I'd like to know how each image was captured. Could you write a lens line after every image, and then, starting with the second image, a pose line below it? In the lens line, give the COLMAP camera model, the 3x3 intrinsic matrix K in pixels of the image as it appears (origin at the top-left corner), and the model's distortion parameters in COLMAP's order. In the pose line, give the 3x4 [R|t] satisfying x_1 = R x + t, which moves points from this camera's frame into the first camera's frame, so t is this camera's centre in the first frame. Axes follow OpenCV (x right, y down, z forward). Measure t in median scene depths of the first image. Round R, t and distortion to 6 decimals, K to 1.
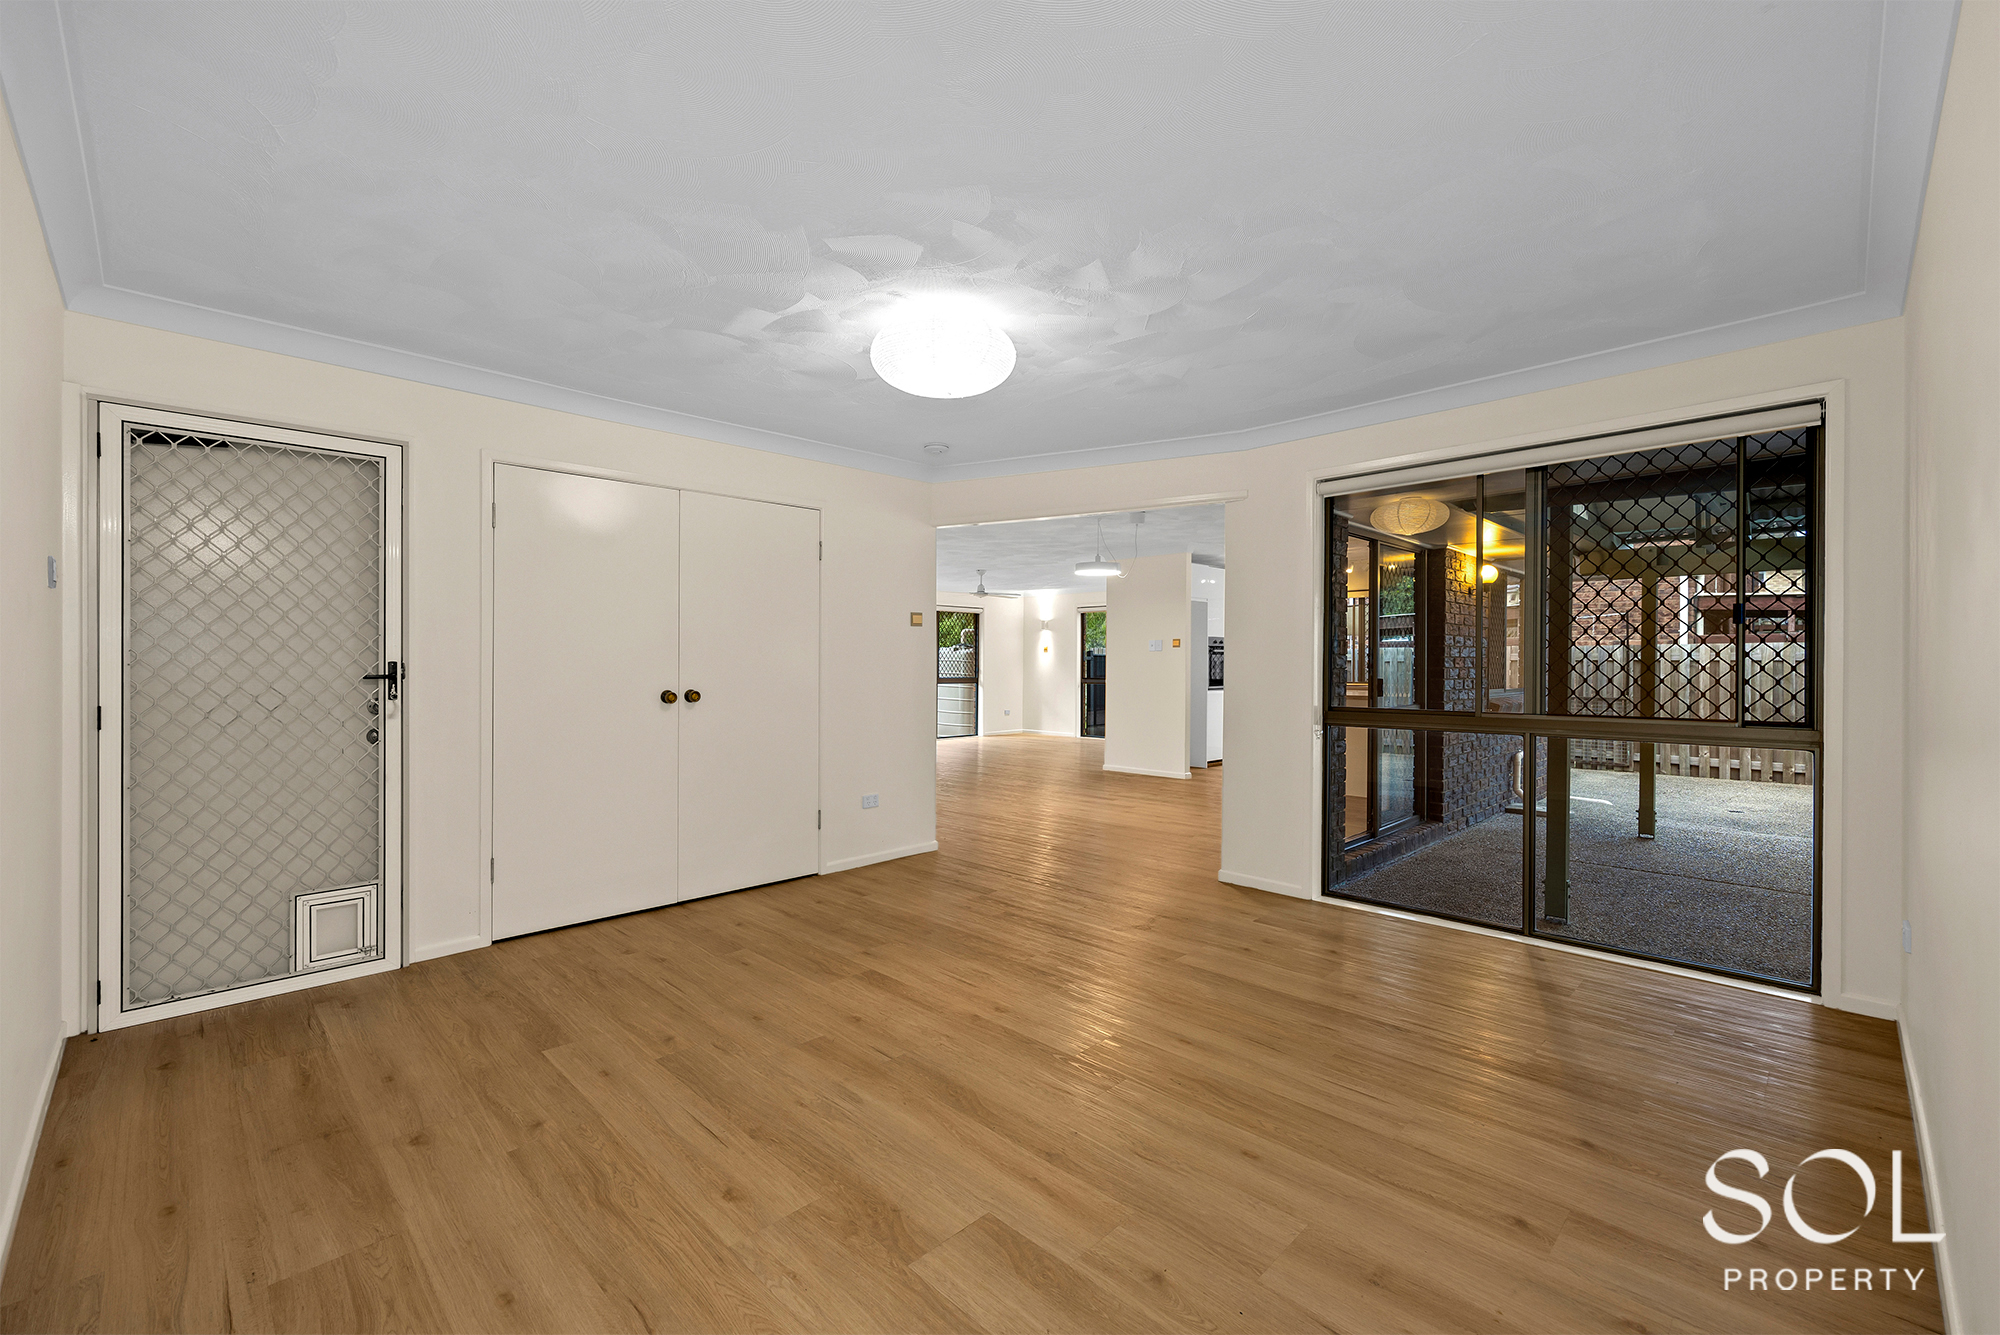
lens RADIAL K [[802.7, 0, 1030.4], [0, 802.7, 649.2], [0, 0, 1]] dist [-0.000888, 0.000137]
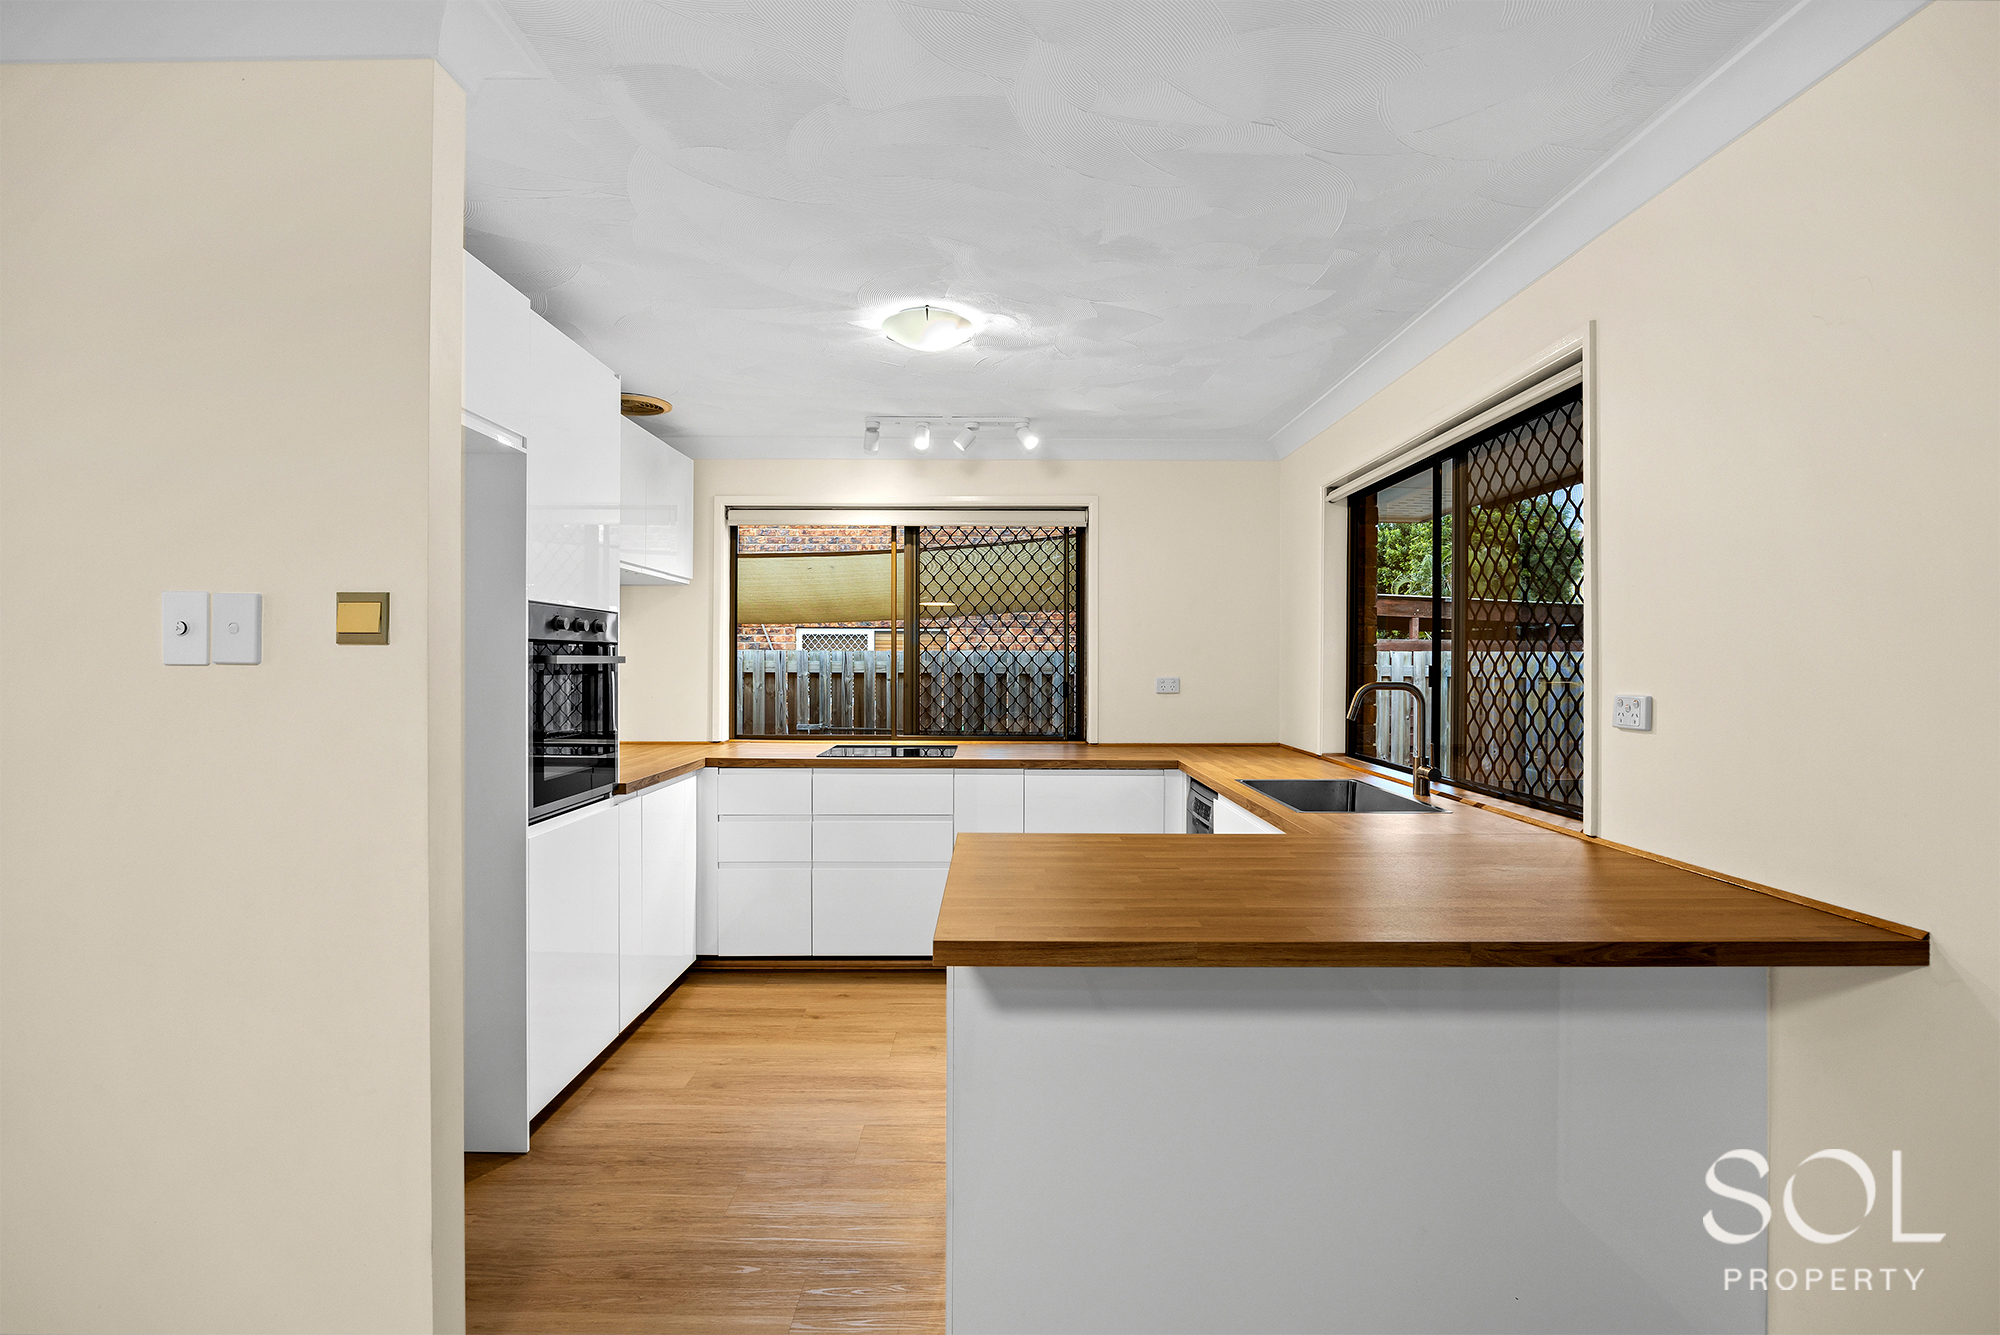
lens RADIAL K [[916.3, 0, 993.3], [0, 916.3, 697.7], [0, 0, 1]] dist [-0.038317, -0.000057]
pose [[0.727691, -0.016788, 0.685699, 0.094869], [-0.019316, 0.998802, 0.044953, -0.001392], [-0.685633, -0.045957, 0.726495, 0.494578]]
